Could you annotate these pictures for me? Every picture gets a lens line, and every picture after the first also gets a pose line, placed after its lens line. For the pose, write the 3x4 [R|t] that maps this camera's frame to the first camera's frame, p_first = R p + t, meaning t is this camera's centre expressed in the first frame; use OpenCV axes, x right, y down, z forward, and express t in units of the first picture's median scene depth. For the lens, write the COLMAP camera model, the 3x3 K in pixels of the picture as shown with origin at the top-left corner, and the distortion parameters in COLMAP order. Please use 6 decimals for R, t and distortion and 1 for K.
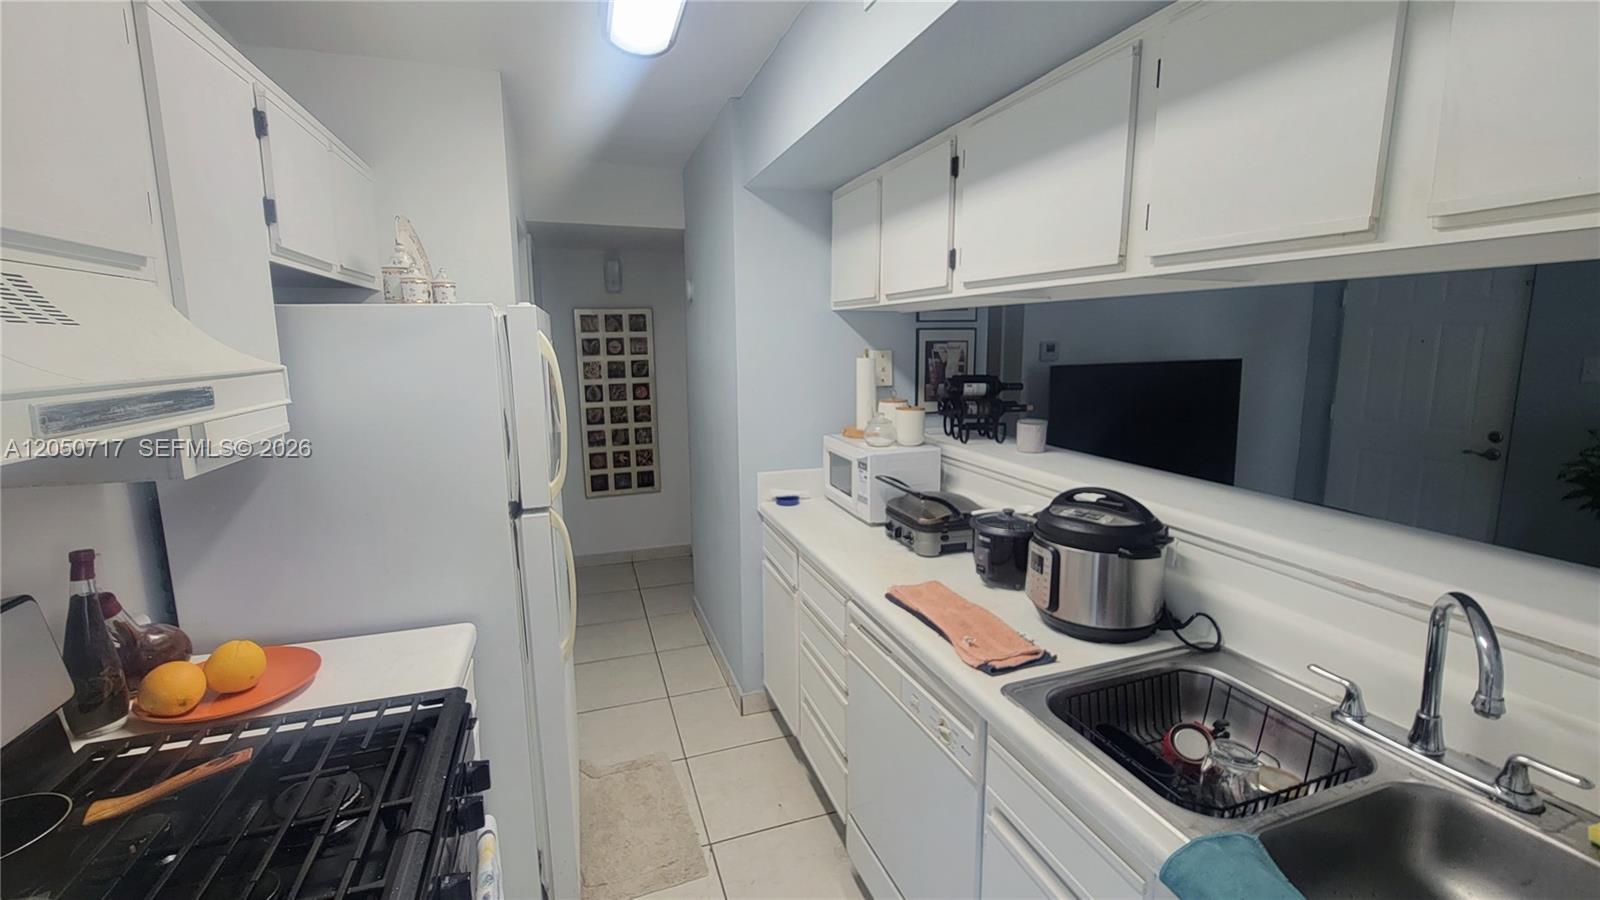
lens RADIAL K [[658.3, 0, 794.1], [0, 658.3, 433.9], [0, 0, 1]] dist [-0.001951, 0.000364]
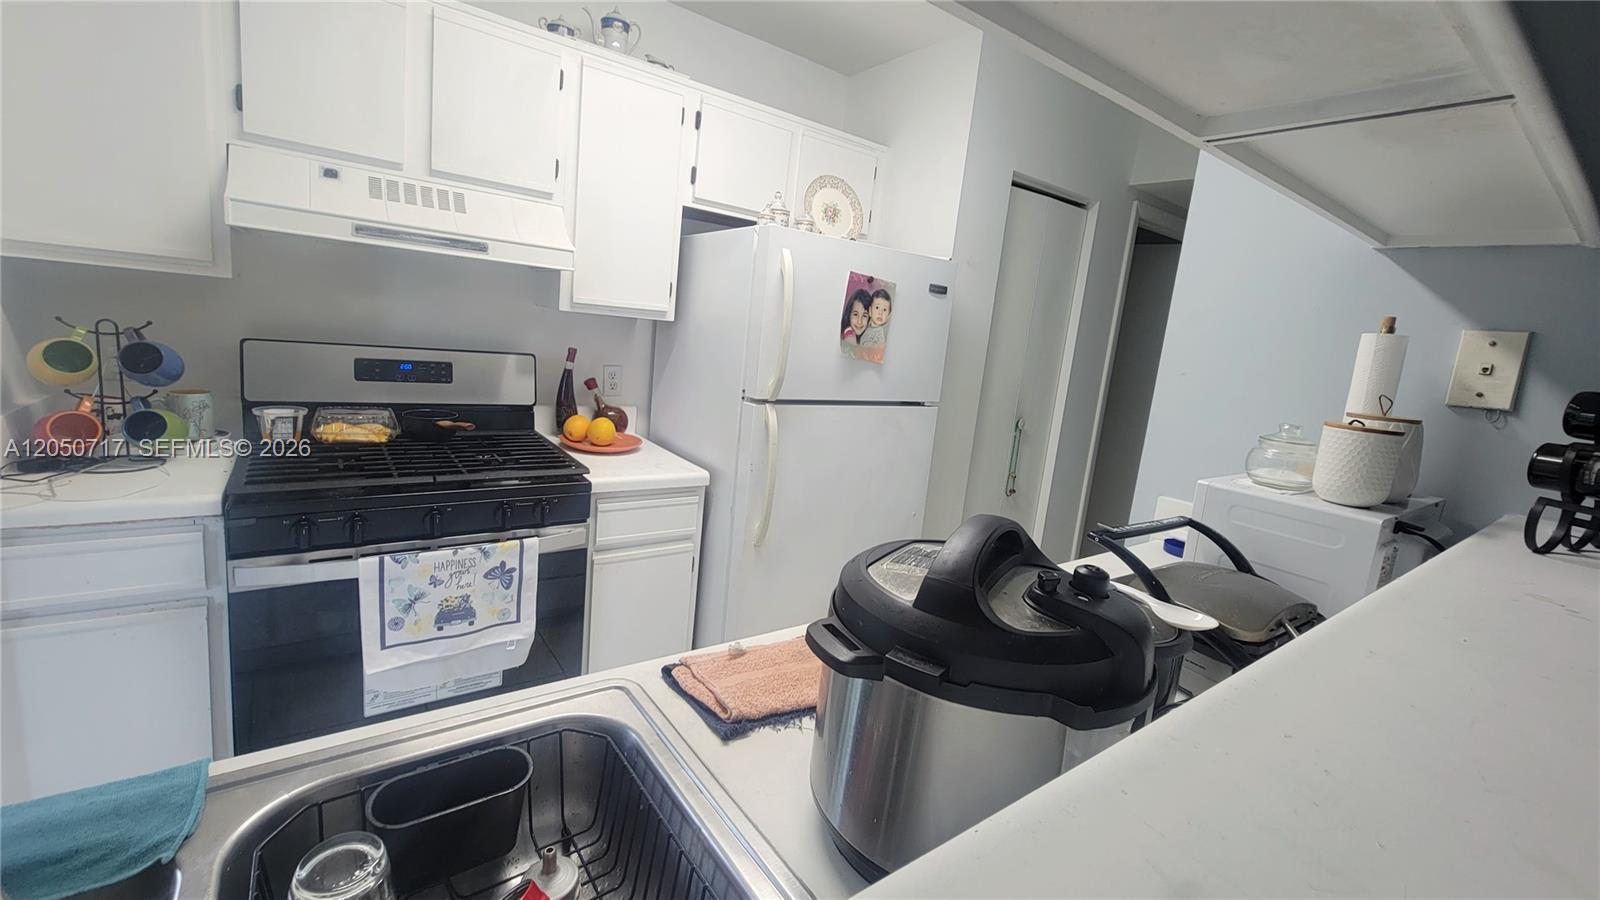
lens RADIAL K [[658.3, 0, 794.1], [0, 658.3, 433.9], [0, 0, 1]] dist [-0.001951, 0.000364]
pose [[0.292789, 0.198327, -0.935383, 0.419626], [-0.239295, 0.962321, 0.129135, 0.001509], [0.925750, 0.186023, 0.329216, 0.384167]]
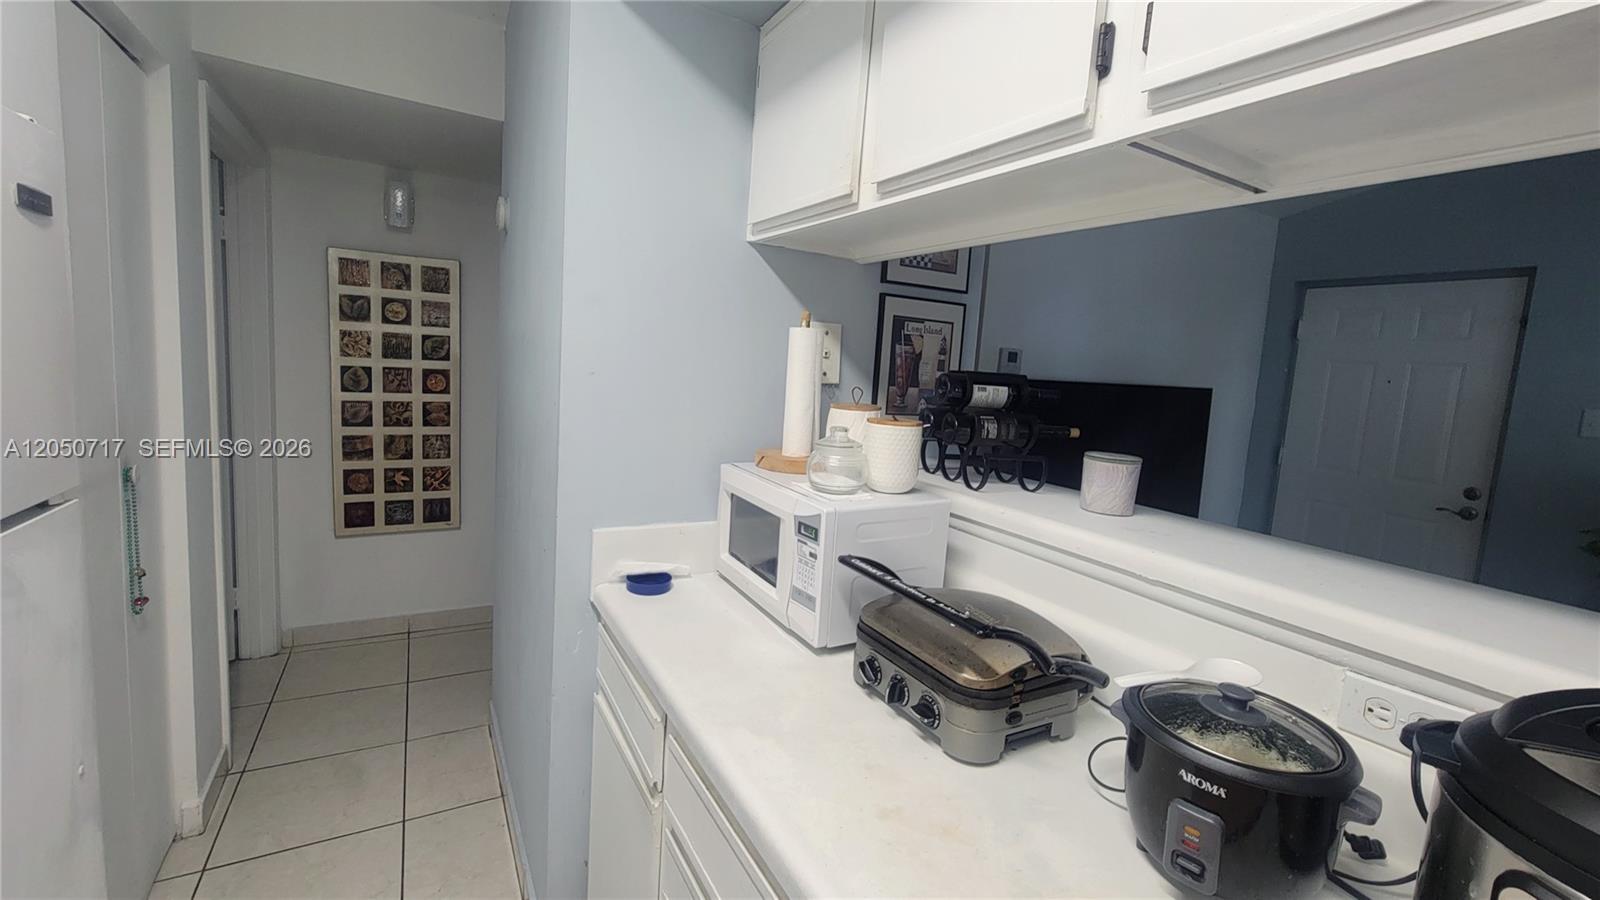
lens RADIAL K [[658.3, 0, 794.1], [0, 658.3, 433.9], [0, 0, 1]] dist [-0.001951, 0.000364]
pose [[0.978246, 0.050677, 0.201162, -0.007700], [-0.044778, 0.998426, -0.033770, -0.006294], [-0.202557, 0.024027, 0.978976, 0.413166]]
